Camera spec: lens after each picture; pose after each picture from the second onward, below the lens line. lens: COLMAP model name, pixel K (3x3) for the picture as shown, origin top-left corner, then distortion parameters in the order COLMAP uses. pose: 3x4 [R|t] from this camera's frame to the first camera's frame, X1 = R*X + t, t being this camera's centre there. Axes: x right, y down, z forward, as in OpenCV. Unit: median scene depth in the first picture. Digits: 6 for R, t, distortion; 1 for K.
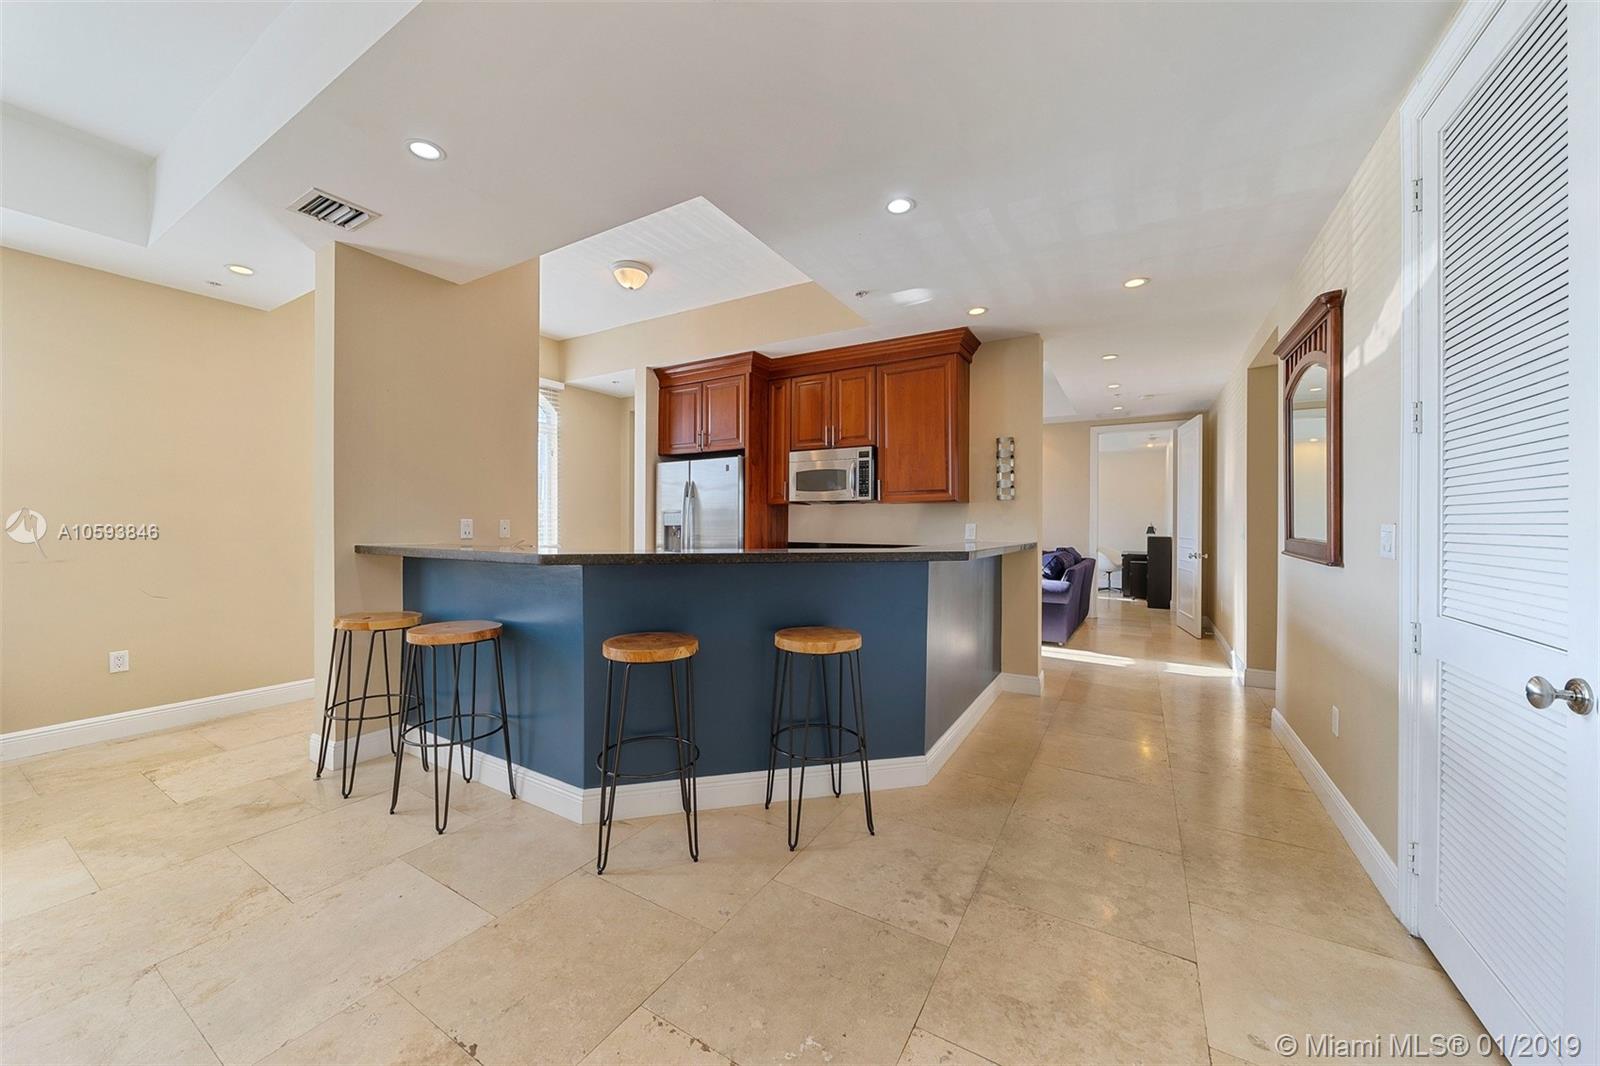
lens RADIAL K [[579.9, 0, 787.1], [0, 579.9, 530.3], [0, 0, 1]] dist [-0.004862, 0.000099]
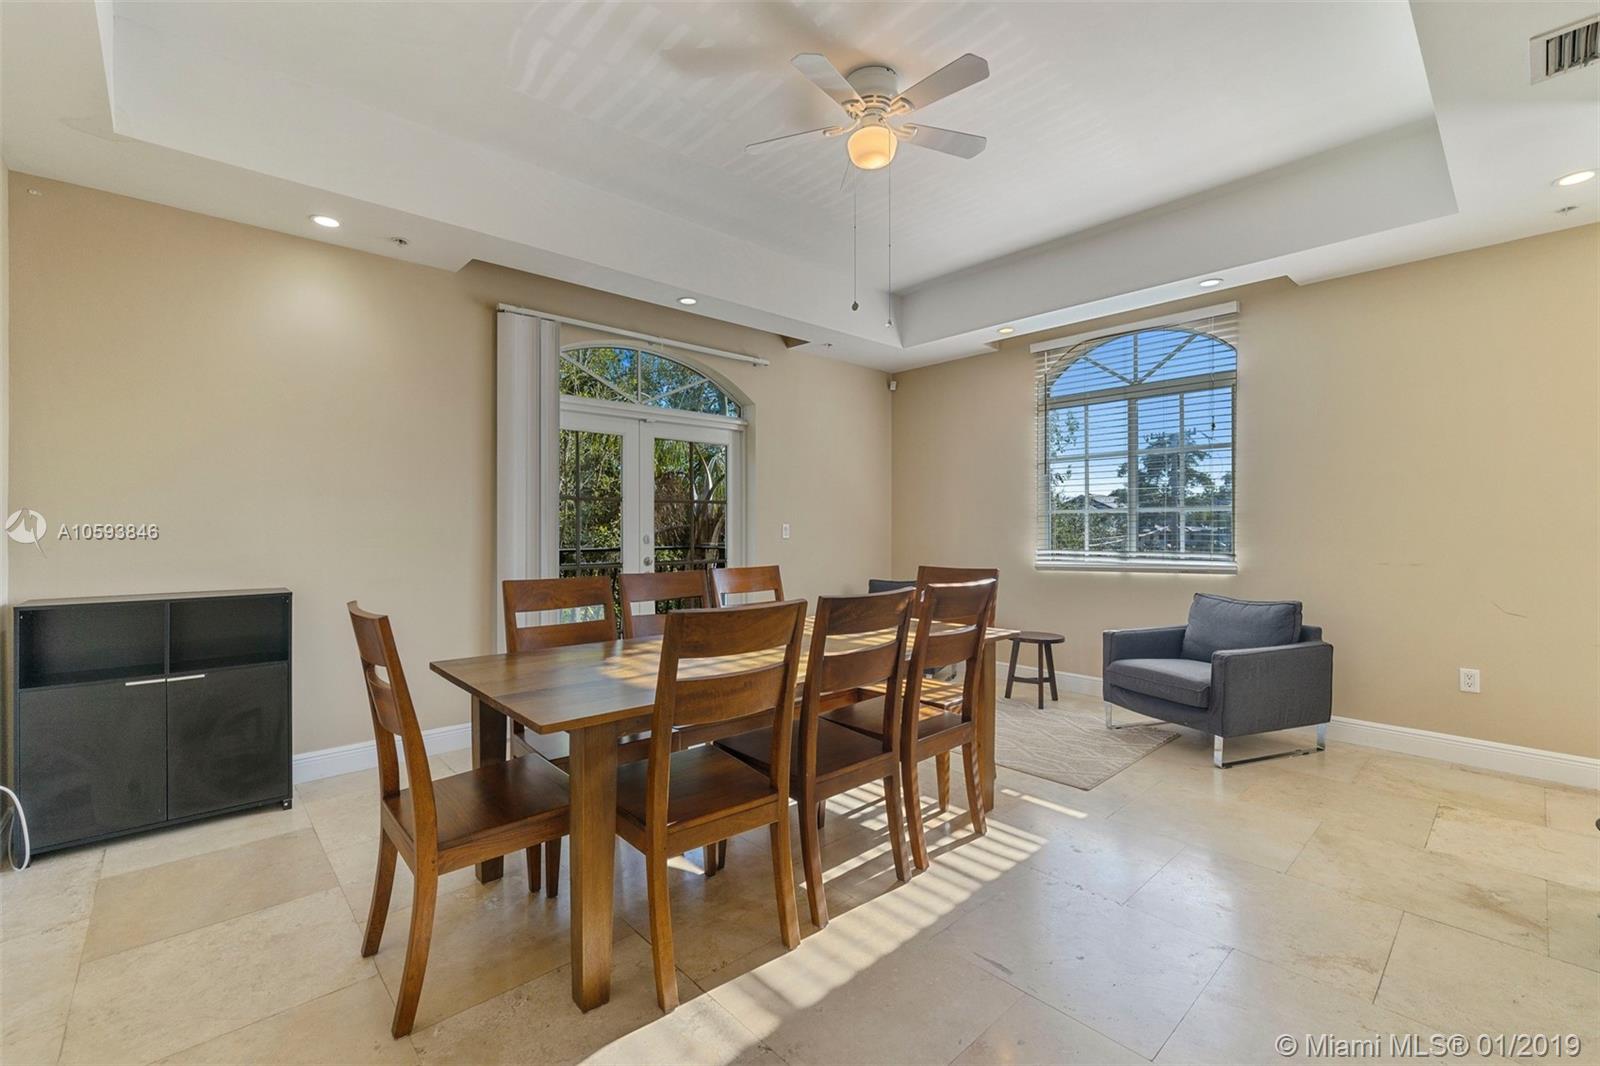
lens RADIAL K [[689.8, 0, 798.4], [0, 689.8, 518.0], [0, 0, 1]] dist [0.008624, -0.000181]
pose [[-0.282954, -0.016415, -0.958993, 0.307861], [-0.006913, 0.999862, -0.015075, -0.001355], [0.959108, 0.002364, -0.283029, 0.529923]]
